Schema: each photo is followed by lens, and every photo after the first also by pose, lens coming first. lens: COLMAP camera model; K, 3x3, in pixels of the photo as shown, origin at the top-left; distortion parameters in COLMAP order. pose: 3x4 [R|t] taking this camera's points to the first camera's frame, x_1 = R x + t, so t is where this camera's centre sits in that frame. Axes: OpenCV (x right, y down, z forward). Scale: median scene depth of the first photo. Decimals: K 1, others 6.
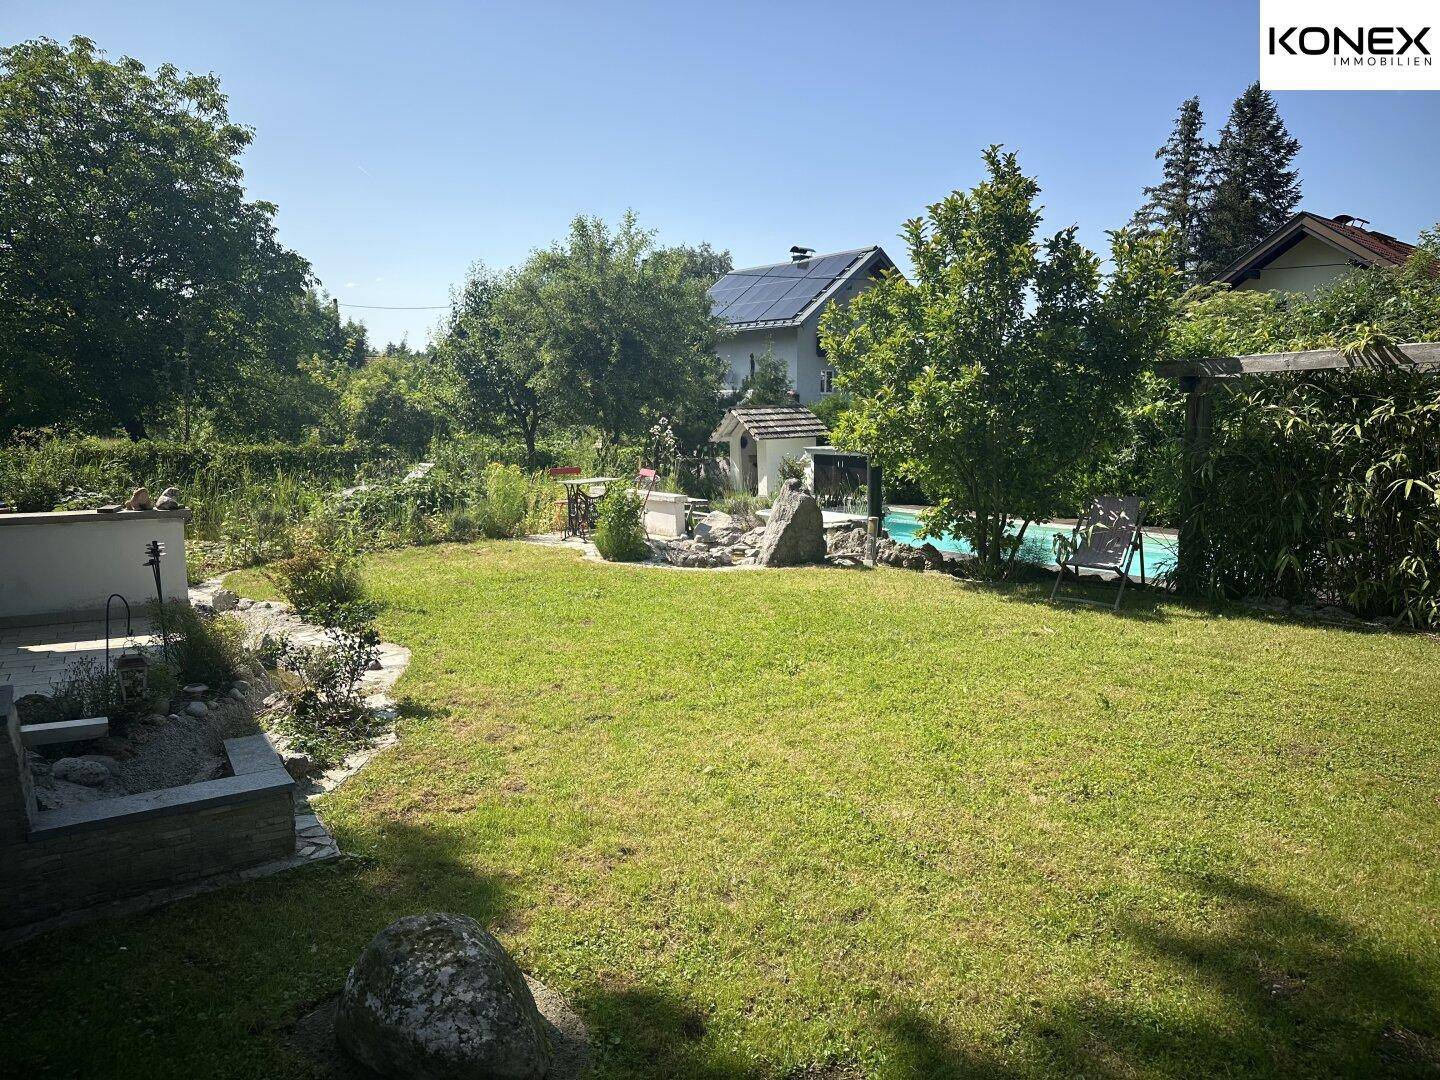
lens RADIAL K [[1013.3, 0, 720.3], [0, 1013.3, 560.0], [0, 0, 1]] dist [0.071889, -0.093290]
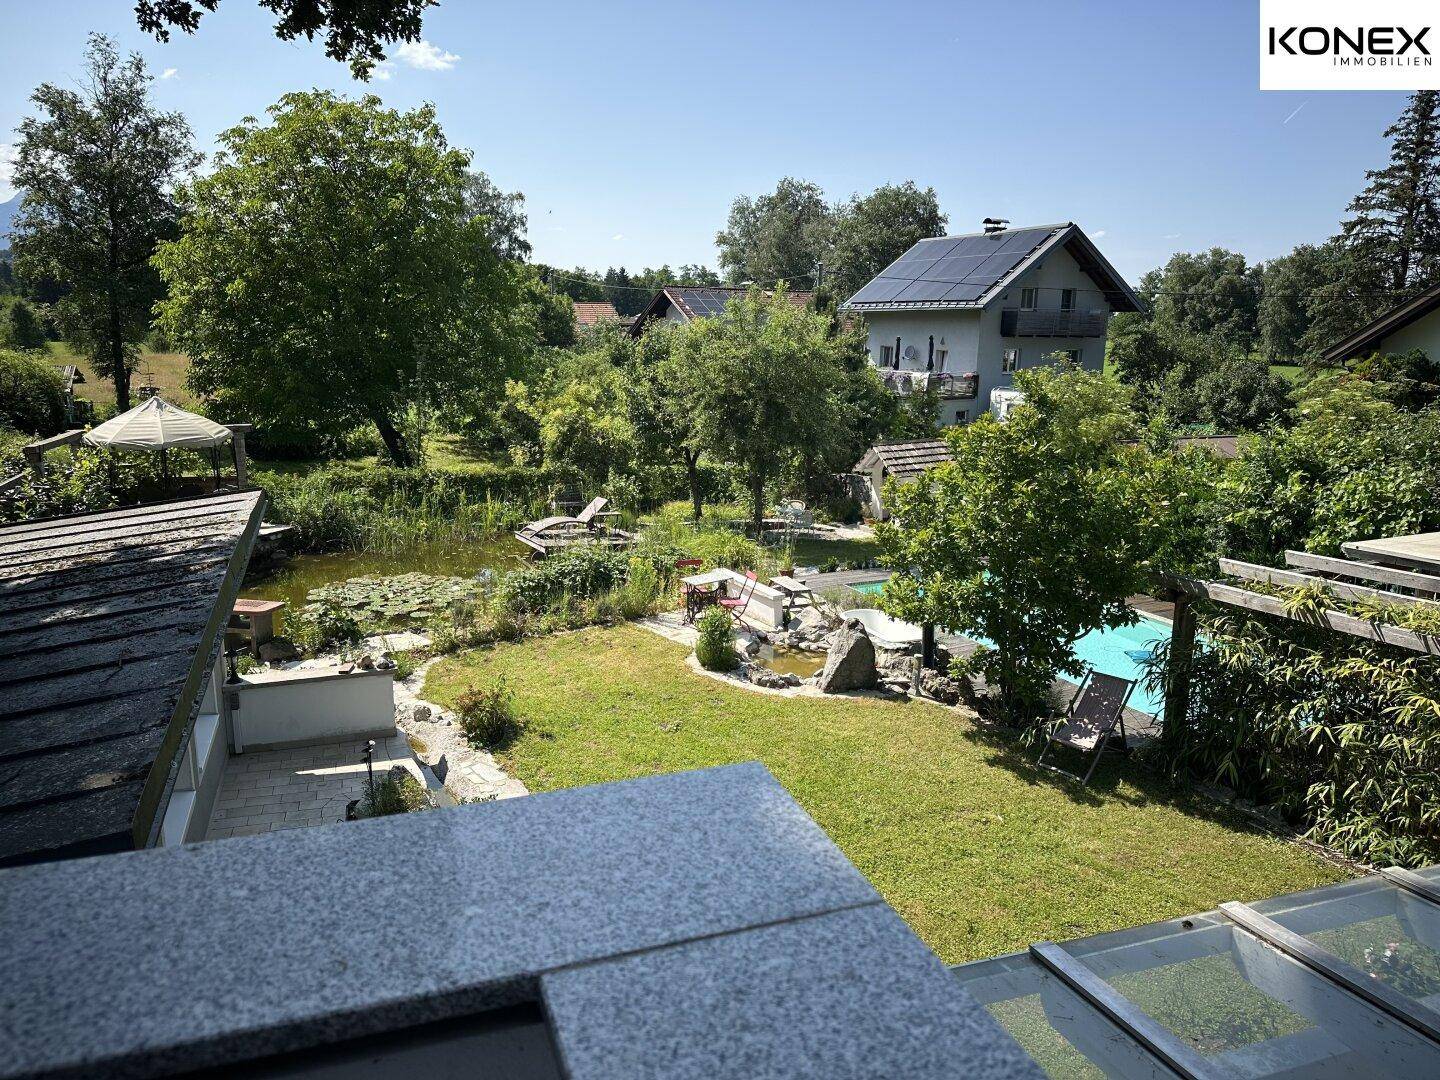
lens RADIAL K [[1008.8, 0, 718.0], [0, 1008.8, 529.5], [0, 0, 1]] dist [0.114721, -0.132565]
pose [[0.977980, 0.058019, -0.200472, 0.069986], [-0.046077, 0.996903, 0.063732, -0.118968], [0.203549, -0.053091, 0.977624, -0.105487]]
